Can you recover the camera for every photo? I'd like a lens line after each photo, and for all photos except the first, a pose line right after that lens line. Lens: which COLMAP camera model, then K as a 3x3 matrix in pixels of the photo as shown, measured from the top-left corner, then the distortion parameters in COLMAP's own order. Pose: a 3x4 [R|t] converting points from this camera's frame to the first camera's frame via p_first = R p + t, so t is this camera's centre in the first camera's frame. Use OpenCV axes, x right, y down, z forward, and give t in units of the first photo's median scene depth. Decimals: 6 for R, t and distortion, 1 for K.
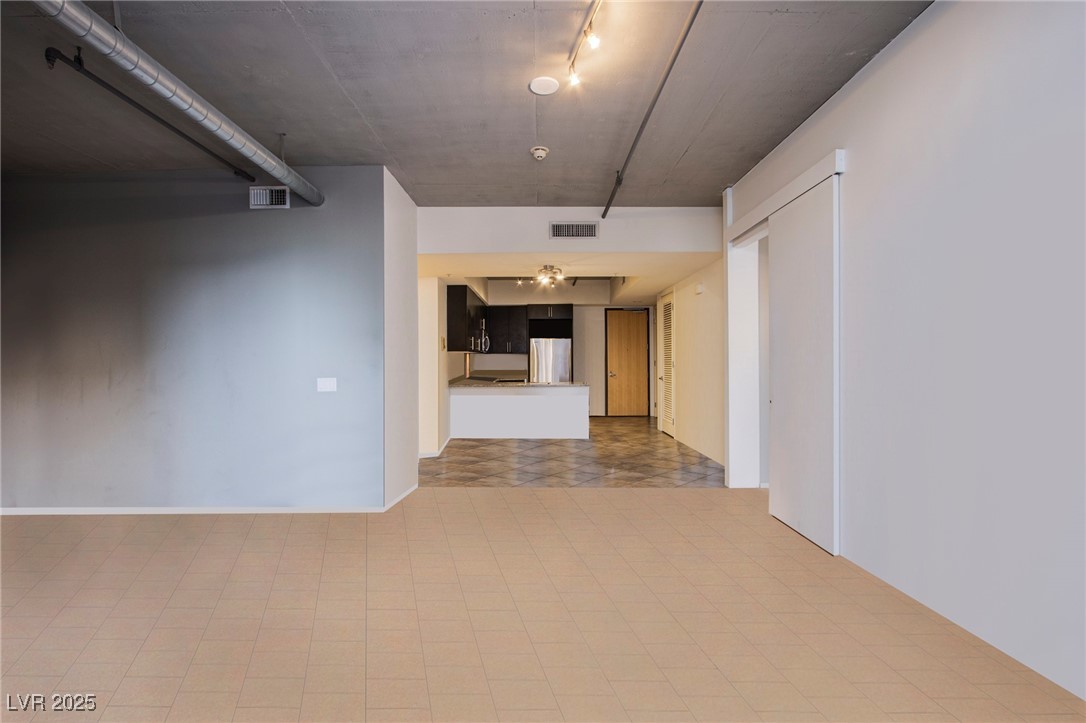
lens RADIAL K [[510.3, 0, 549.1], [0, 510.3, 365.3], [0, 0, 1]] dist [-0.011630, 0.001691]
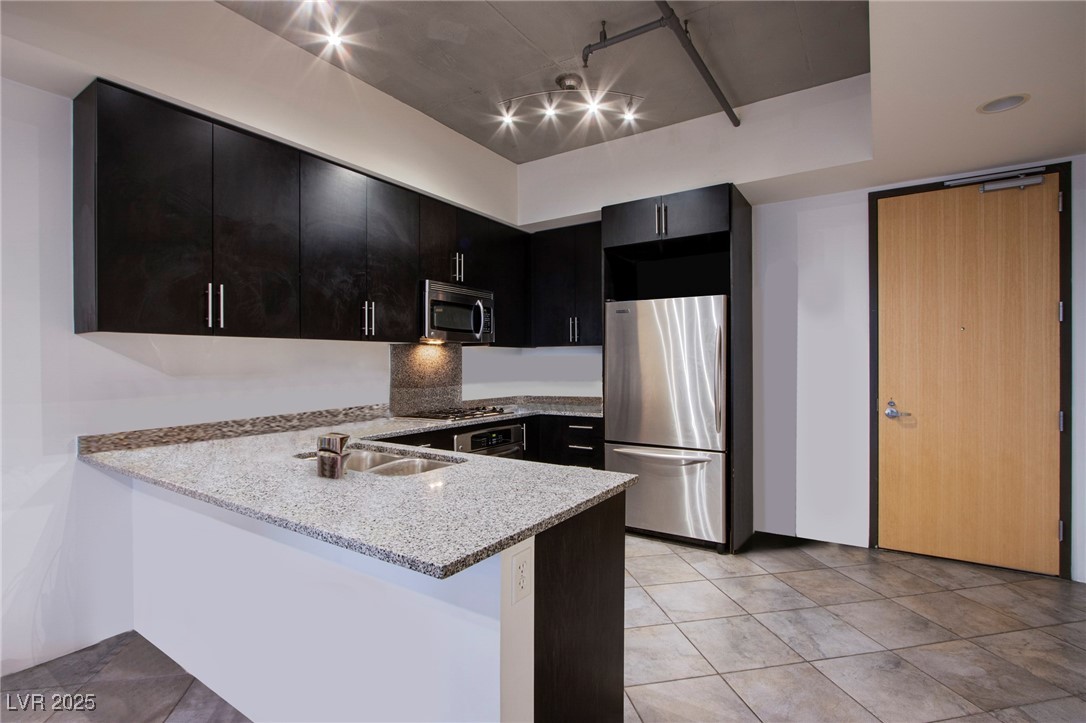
lens RADIAL K [[510.3, 0, 549.1], [0, 510.3, 365.3], [0, 0, 1]] dist [-0.011630, 0.001691]
pose [[0.831612, 0.005279, -0.555332, 0.125961], [-0.003581, 0.999985, 0.004142, -0.009912], [0.555346, -0.001456, 0.831618, 0.678162]]
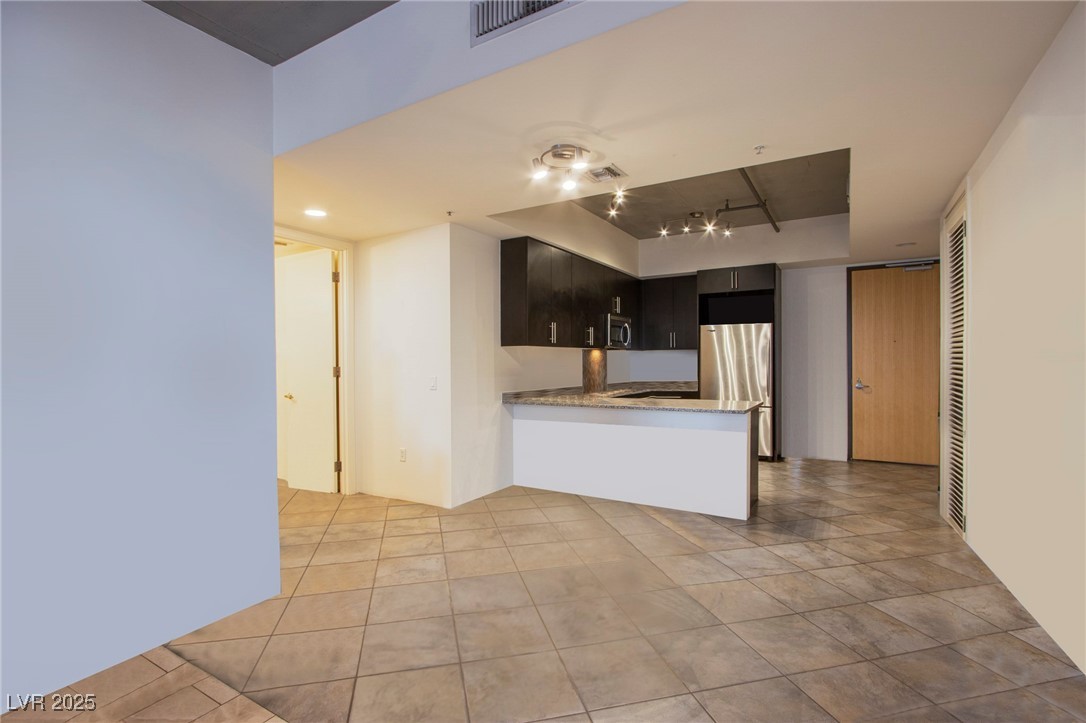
lens RADIAL K [[510.3, 0, 549.1], [0, 510.3, 365.3], [0, 0, 1]] dist [-0.011630, 0.001691]
pose [[0.853014, 0.004180, -0.521871, 0.128813], [-0.000898, 0.999978, 0.006542, -0.007439], [0.521887, -0.005111, 0.852999, 0.370033]]
